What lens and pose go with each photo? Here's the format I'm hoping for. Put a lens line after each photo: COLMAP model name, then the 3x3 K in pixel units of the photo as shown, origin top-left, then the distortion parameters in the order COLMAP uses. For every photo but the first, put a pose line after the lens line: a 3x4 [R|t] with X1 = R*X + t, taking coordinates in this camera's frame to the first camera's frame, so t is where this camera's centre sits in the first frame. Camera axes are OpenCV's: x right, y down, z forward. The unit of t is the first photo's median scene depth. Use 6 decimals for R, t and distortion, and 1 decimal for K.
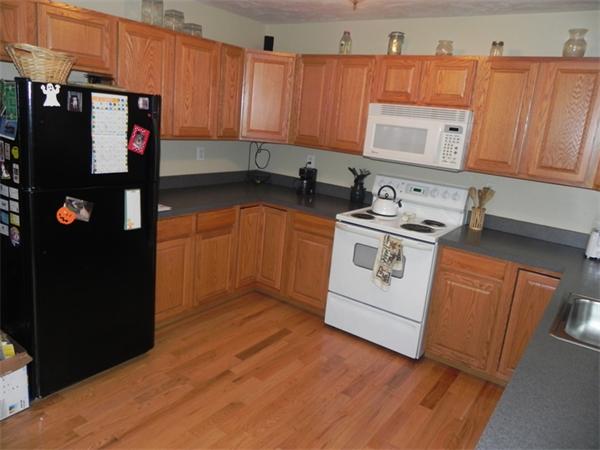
lens RADIAL K [[452.3, 0, 298.3], [0, 452.3, 223.5], [0, 0, 1]] dist [-0.007219, -0.001805]
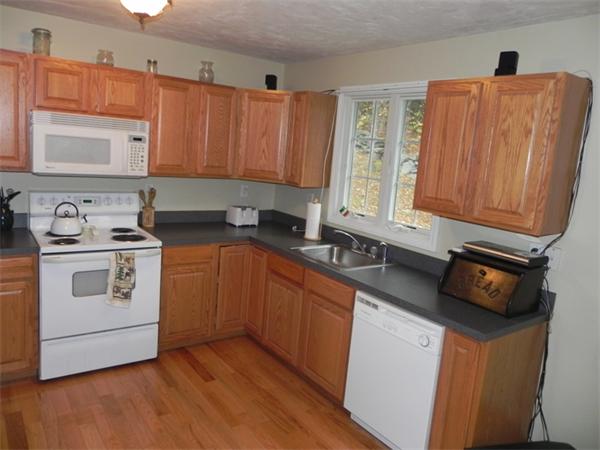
lens RADIAL K [[452.3, 0, 296.5], [0, 452.3, 223.2], [0, 0, 1]] dist [-0.007219, -0.001805]
pose [[0.319635, -0.222368, 0.921079, -0.552126], [0.171271, 0.969620, 0.174652, -0.136600], [-0.931933, 0.101929, 0.348010, 0.296364]]
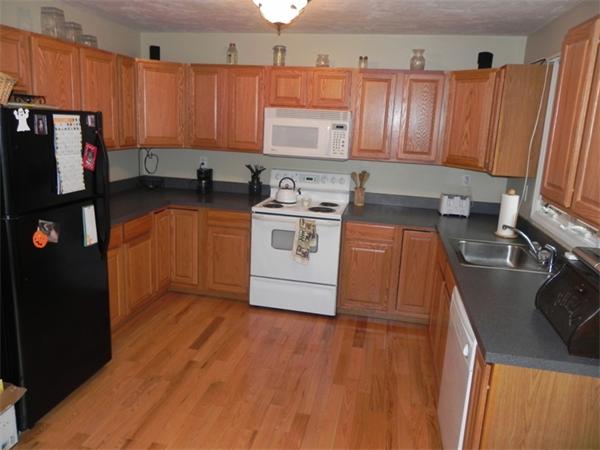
lens RADIAL K [[452.3, 0, 299.9], [0, 452.3, 224.6], [0, 0, 1]] dist [-0.007219, -0.001805]
pose [[0.911931, -0.139429, 0.385928, -0.269118], [0.132156, 0.990186, 0.045458, -0.013777], [-0.388479, 0.009549, 0.921408, -0.099738]]
